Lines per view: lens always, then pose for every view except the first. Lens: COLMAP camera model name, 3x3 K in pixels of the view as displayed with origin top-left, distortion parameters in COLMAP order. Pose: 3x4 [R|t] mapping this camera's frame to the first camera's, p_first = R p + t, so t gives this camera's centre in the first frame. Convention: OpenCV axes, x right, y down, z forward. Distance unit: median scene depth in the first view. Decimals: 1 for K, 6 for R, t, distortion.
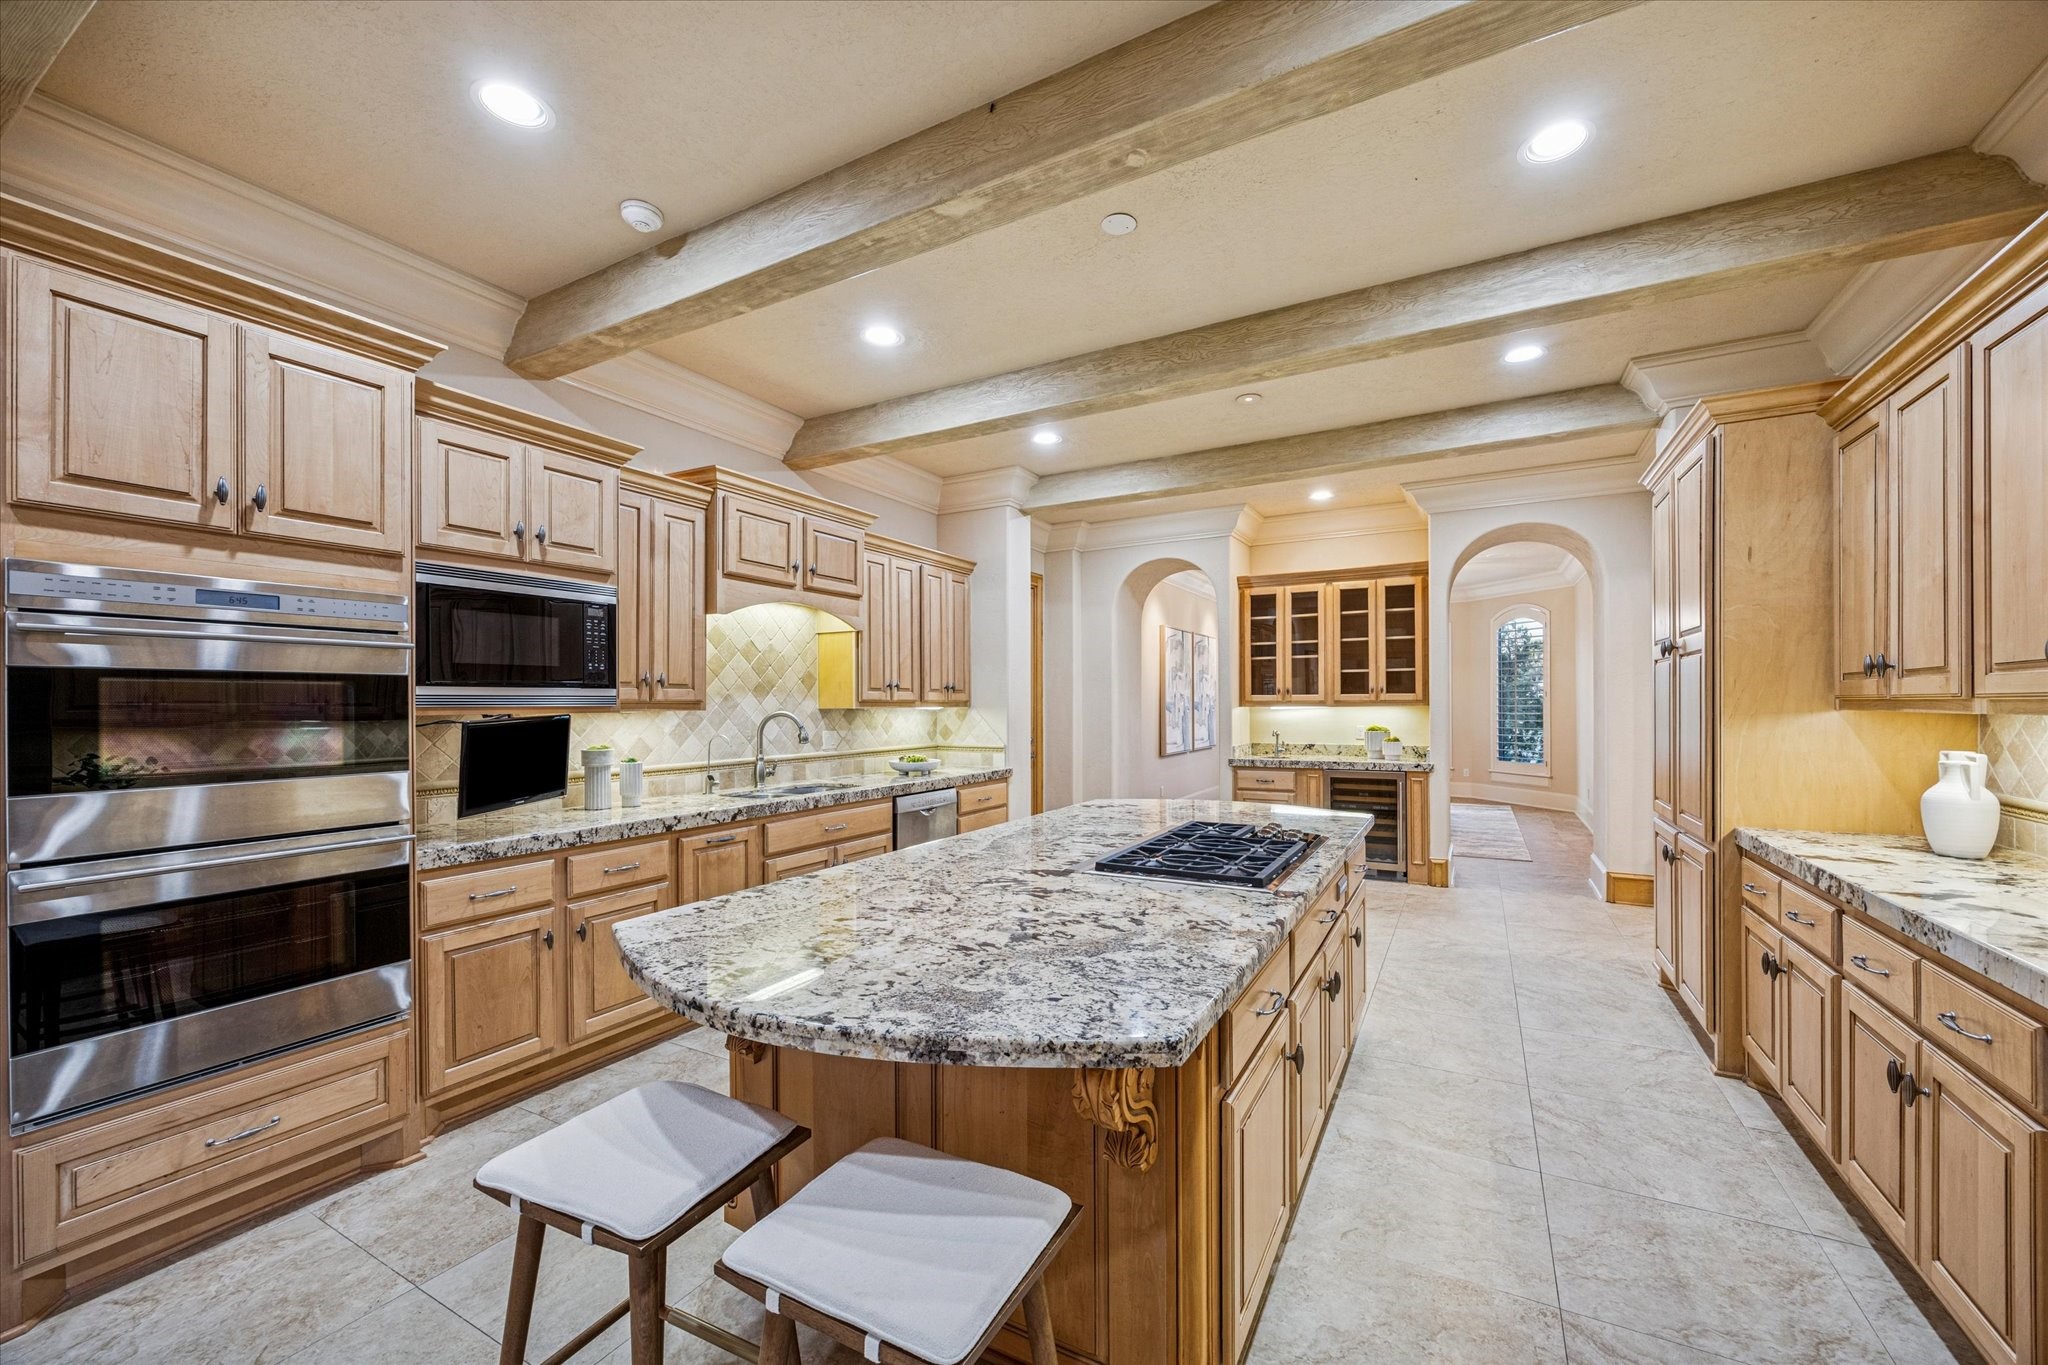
lens RADIAL K [[801.4, 0, 1030.4], [0, 801.4, 702.1], [0, 0, 1]] dist [-0.000485, -0.000024]
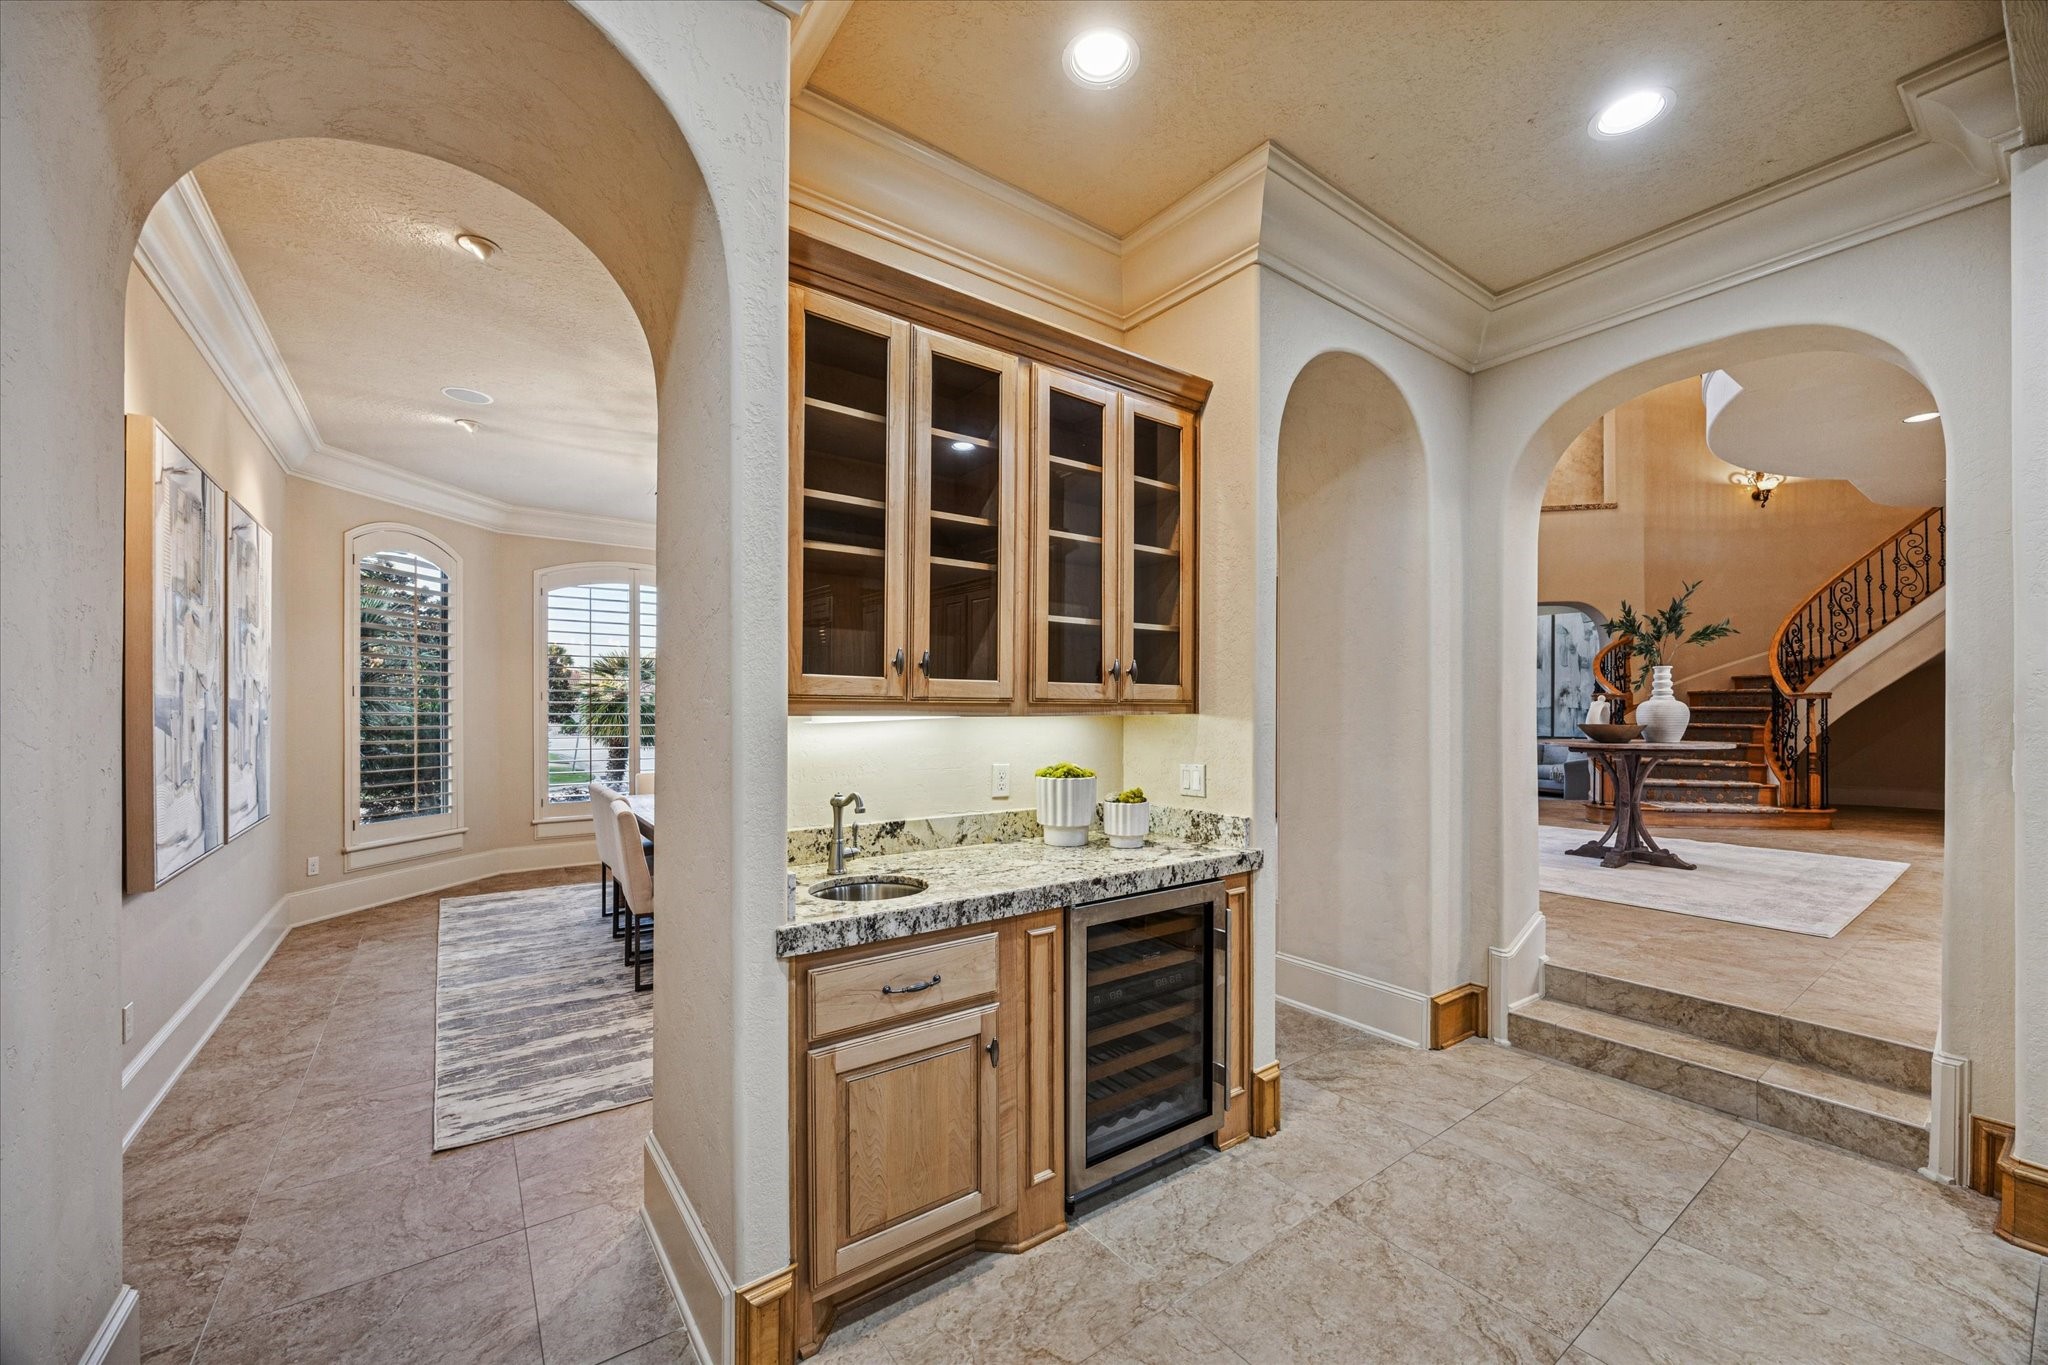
lens RADIAL K [[801.4, 0, 1030.4], [0, 801.4, 702.1], [0, 0, 1]] dist [-0.000485, -0.000024]
pose [[0.408051, 0.009339, 0.912912, 0.054770], [-0.004768, 0.999956, -0.008098, 0.002246], [-0.912947, -0.001048, 0.408077, 0.841925]]
